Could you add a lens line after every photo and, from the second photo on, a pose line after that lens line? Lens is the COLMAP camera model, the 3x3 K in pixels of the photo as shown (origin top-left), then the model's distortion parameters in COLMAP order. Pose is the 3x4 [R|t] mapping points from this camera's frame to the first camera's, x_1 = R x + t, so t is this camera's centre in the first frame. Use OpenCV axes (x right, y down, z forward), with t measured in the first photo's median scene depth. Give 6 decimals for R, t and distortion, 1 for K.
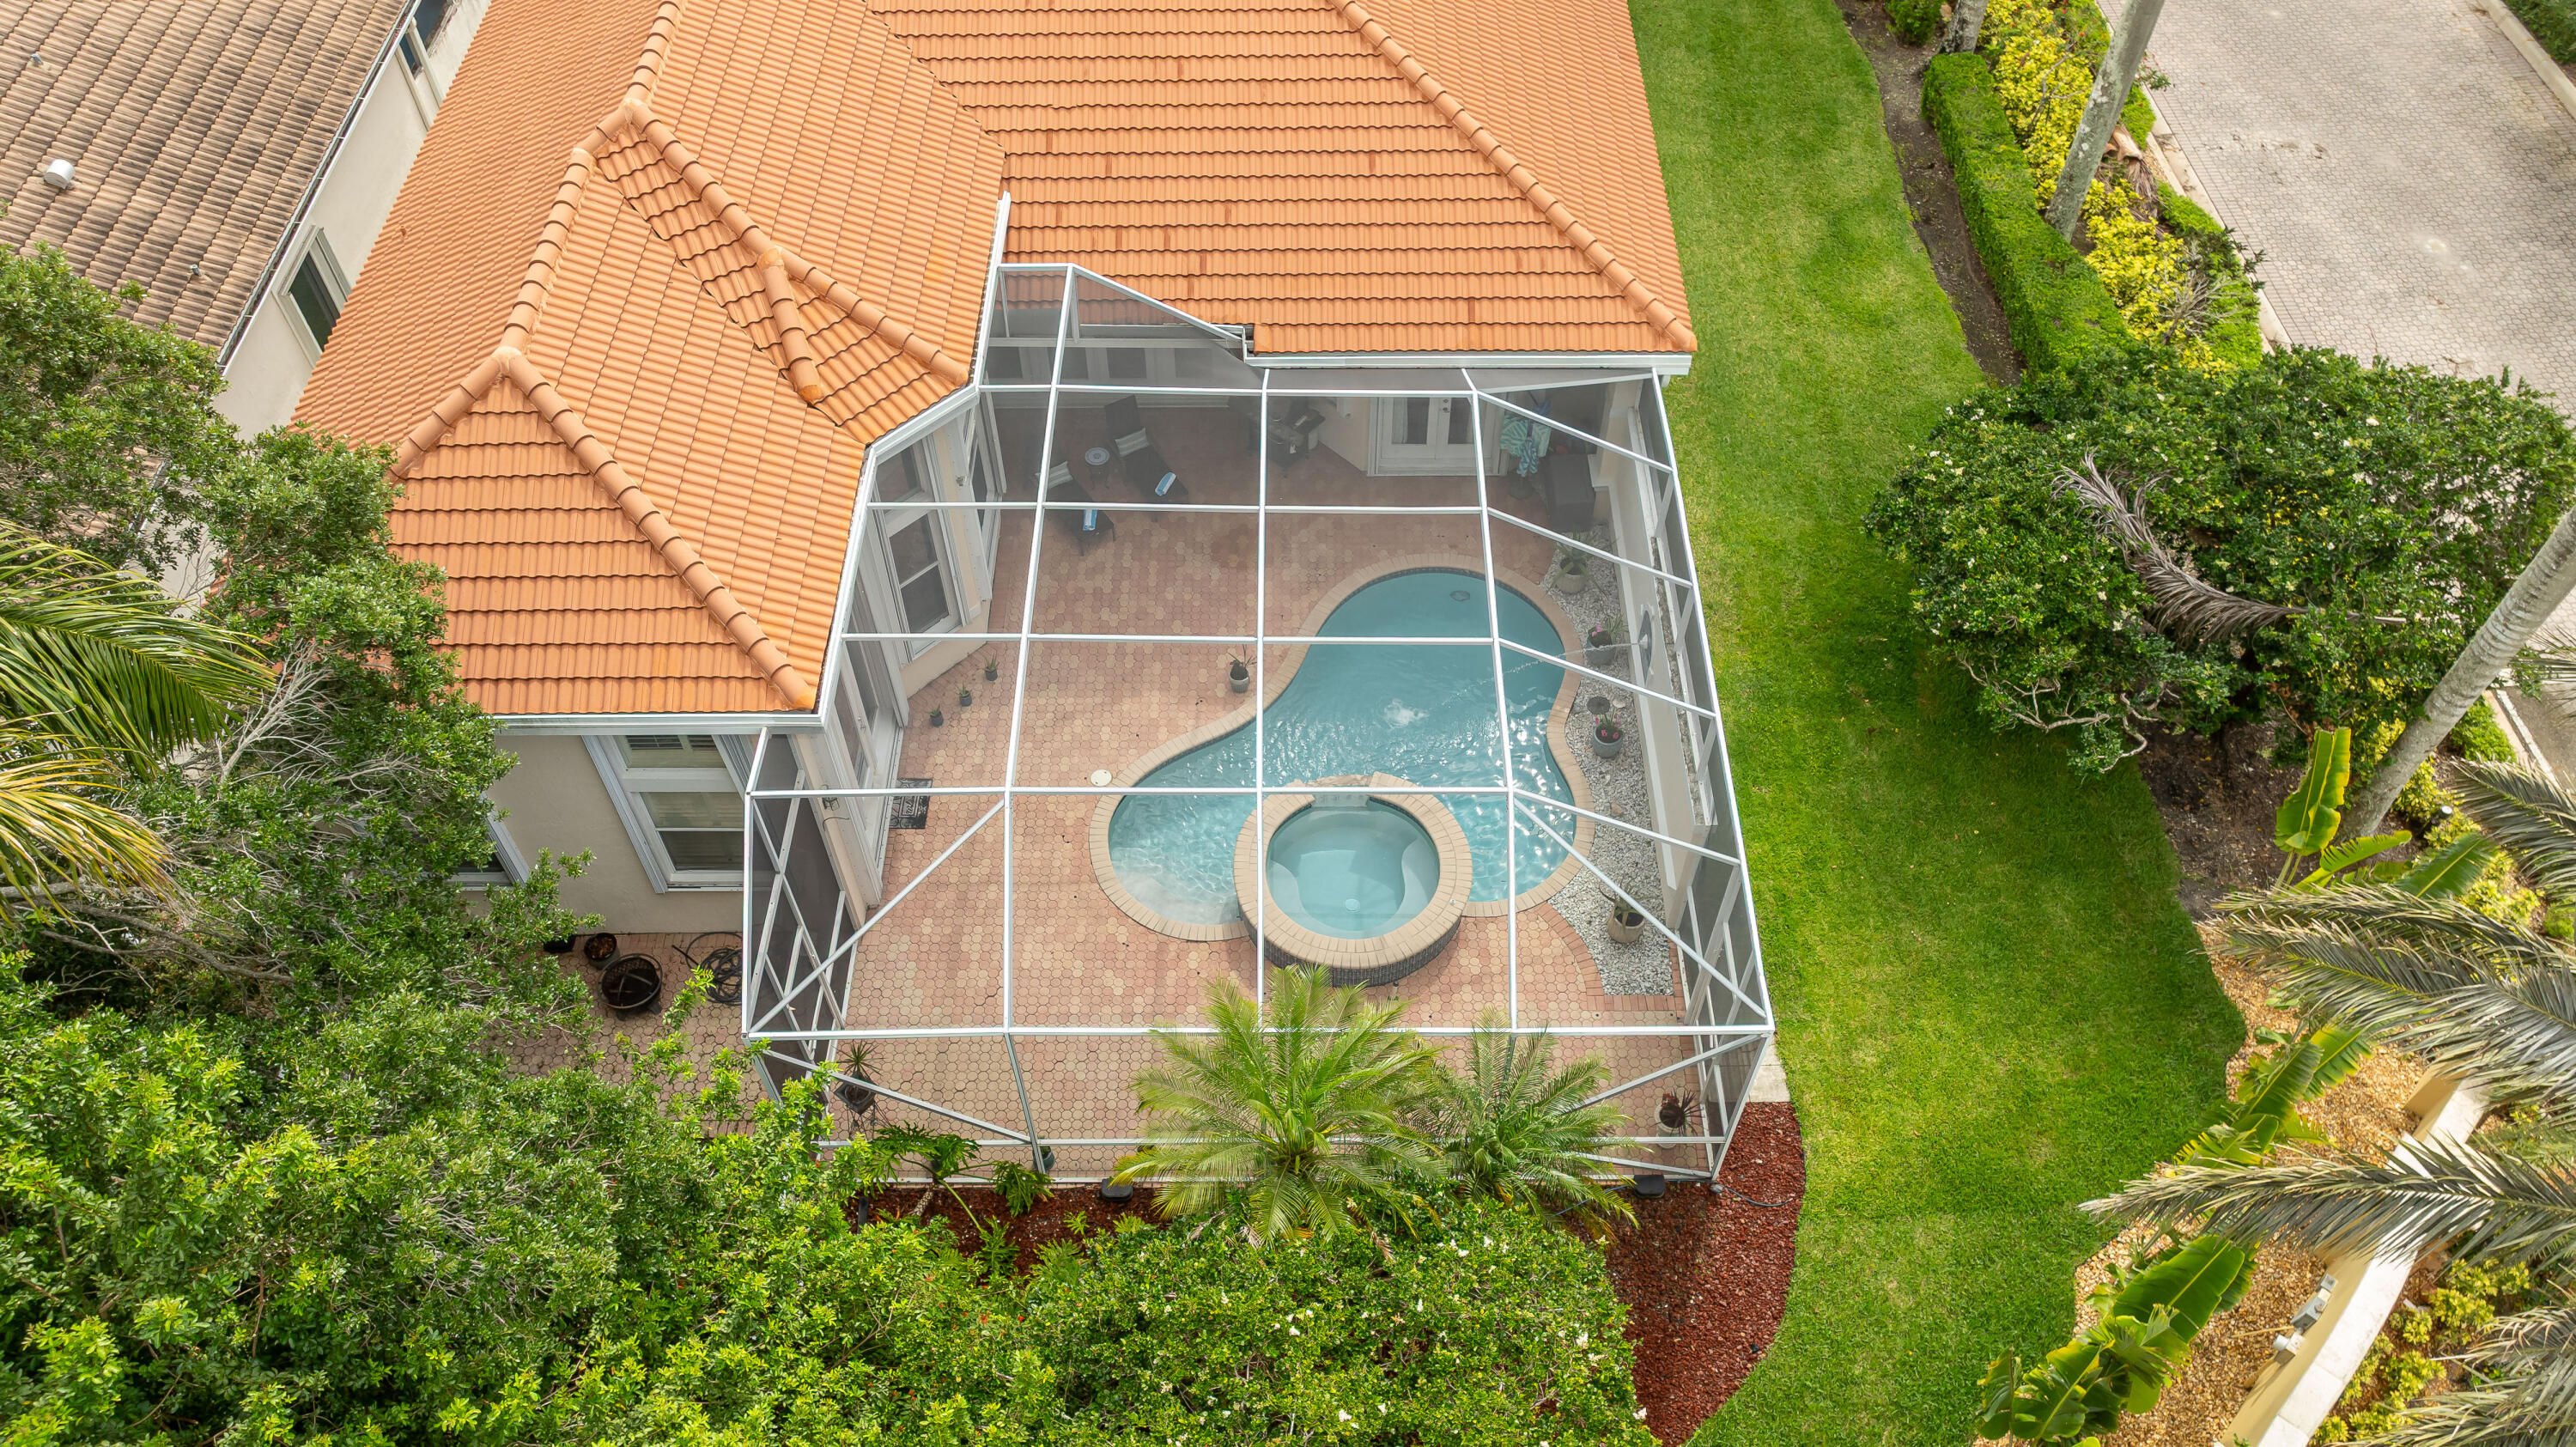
lens RADIAL K [[1800.3, 0, 1292.8], [0, 1800.3, 792.8], [0, 0, 1]] dist [-0.006545, -0.006571]
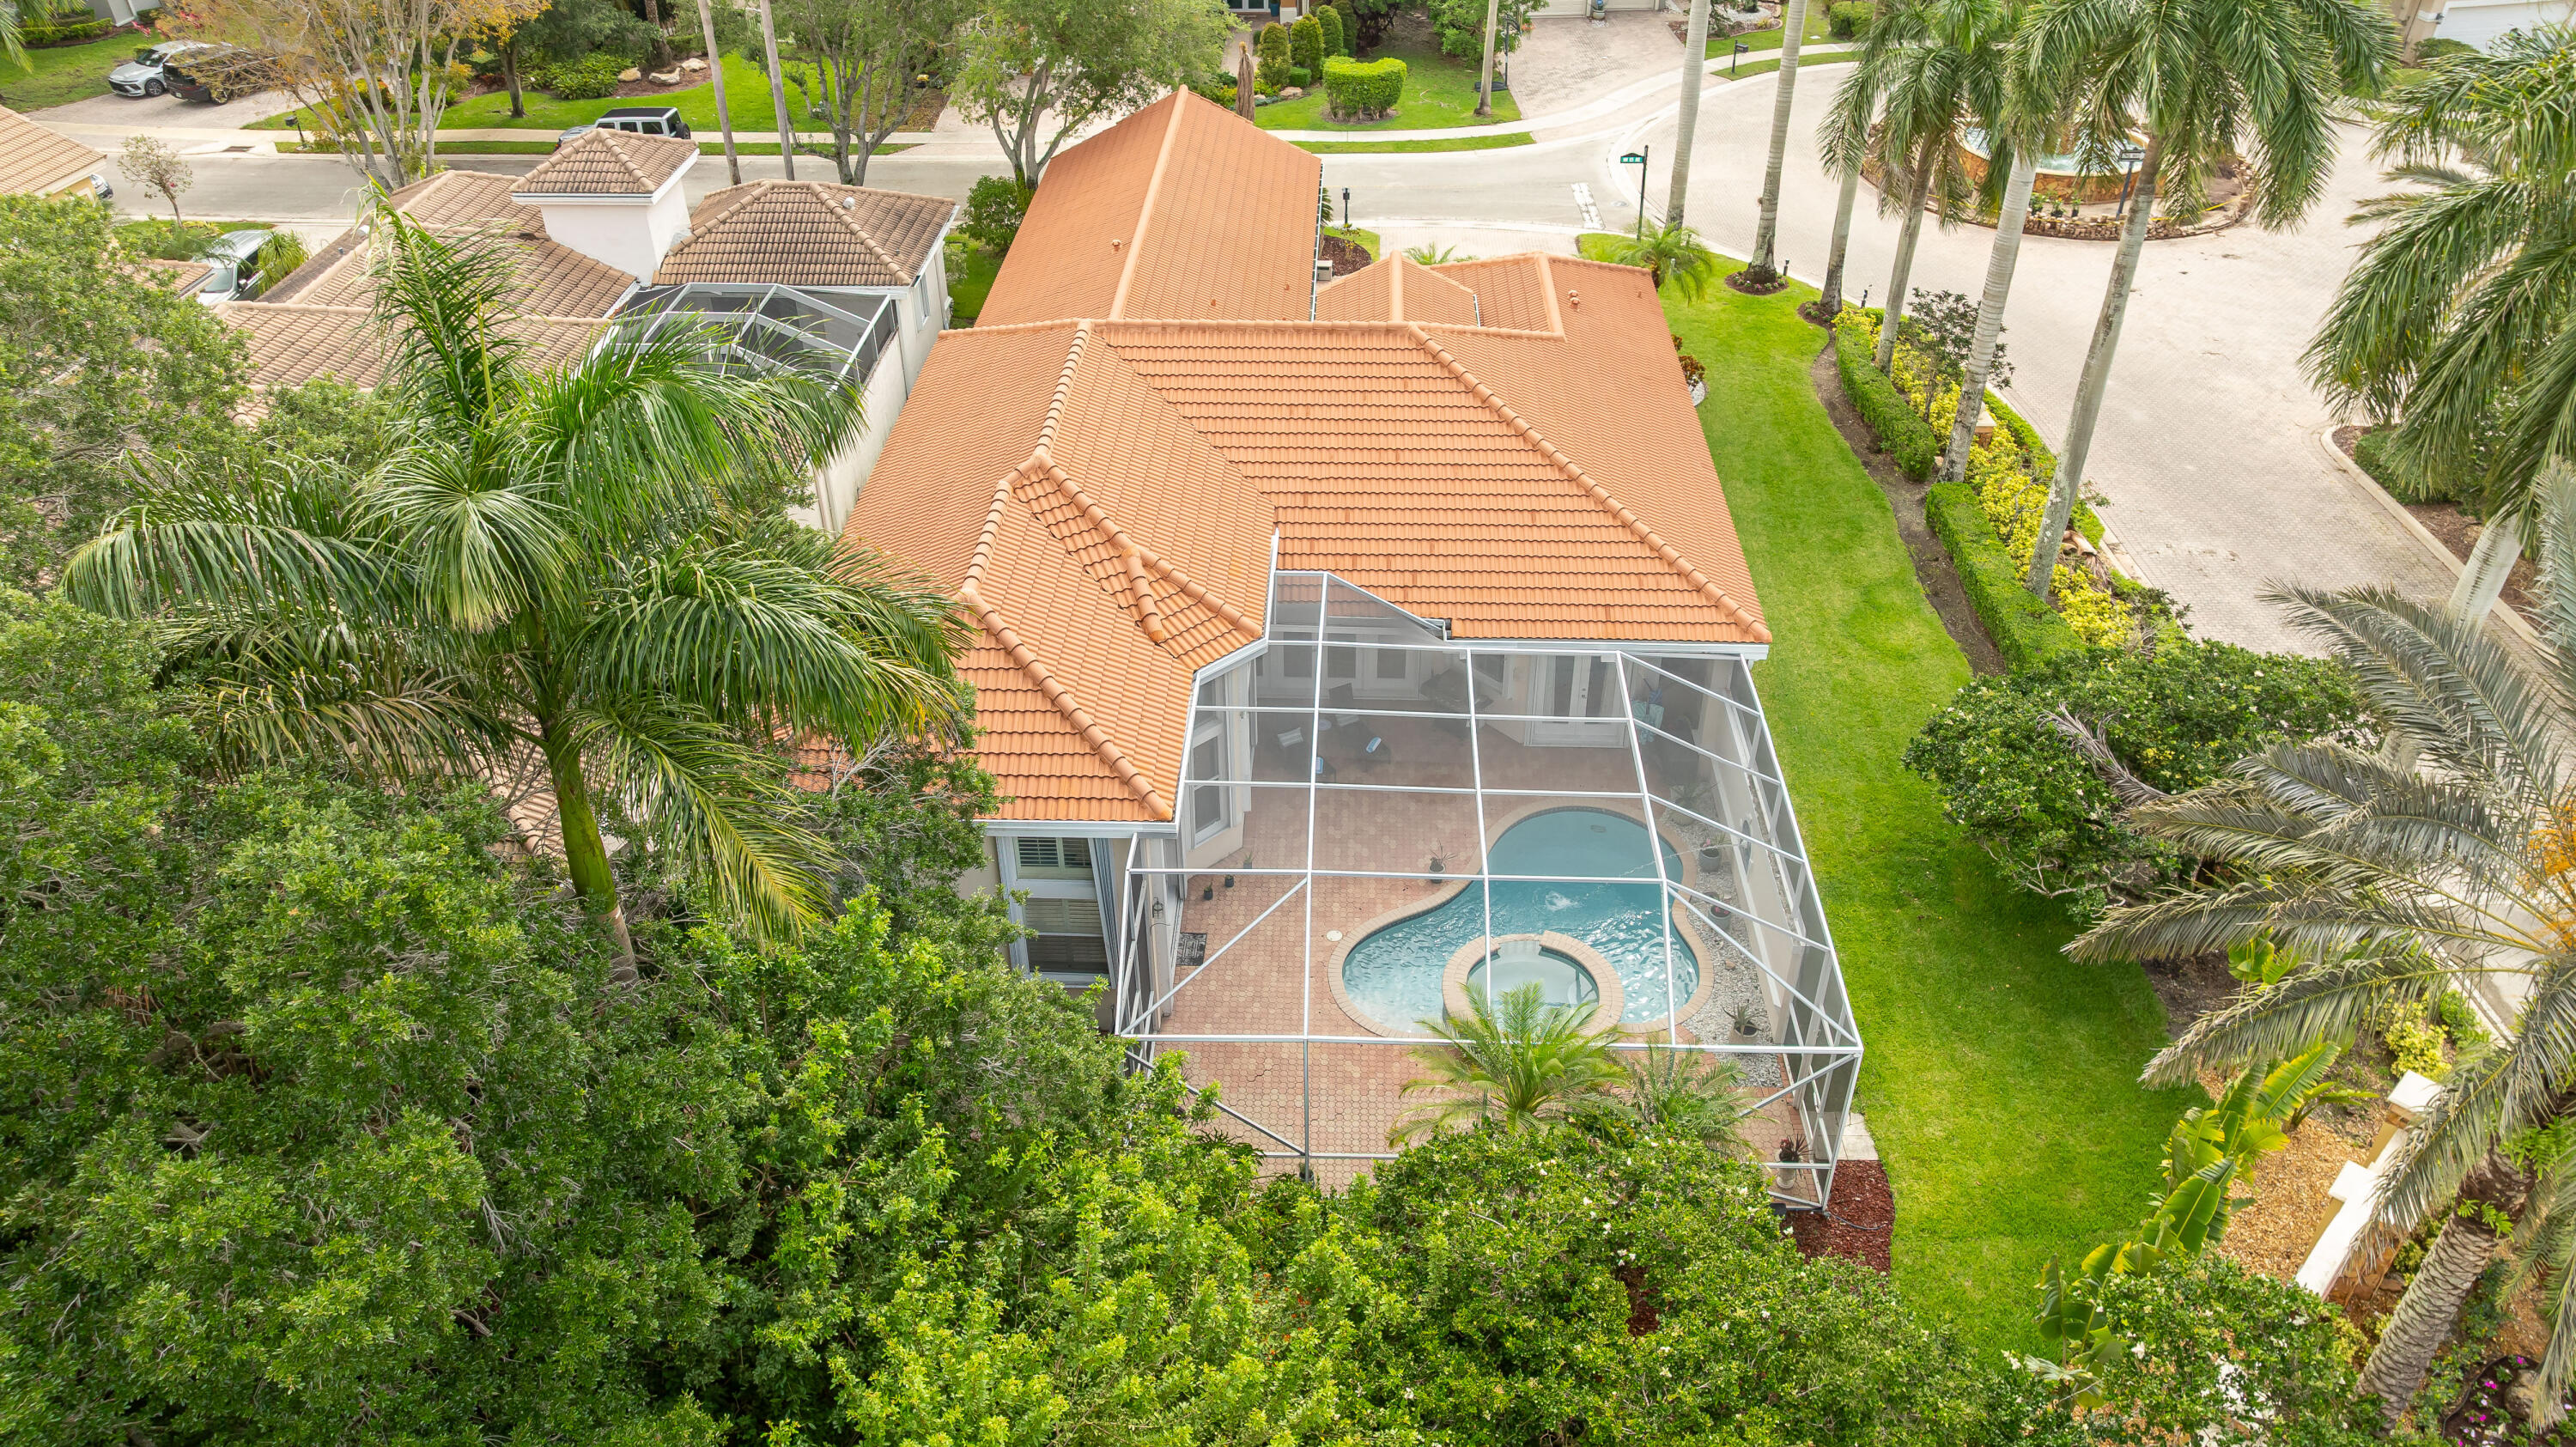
lens RADIAL K [[1818.6, 0, 1288.0], [0, 1818.6, 723.5], [0, 0, 1]] dist [0.033478, -0.105839]
pose [[0.999359, 0.023990, -0.026561, -0.108677], [-0.031187, 0.947803, -0.317328, 0.268754], [0.017562, 0.317953, 0.947944, -0.316448]]
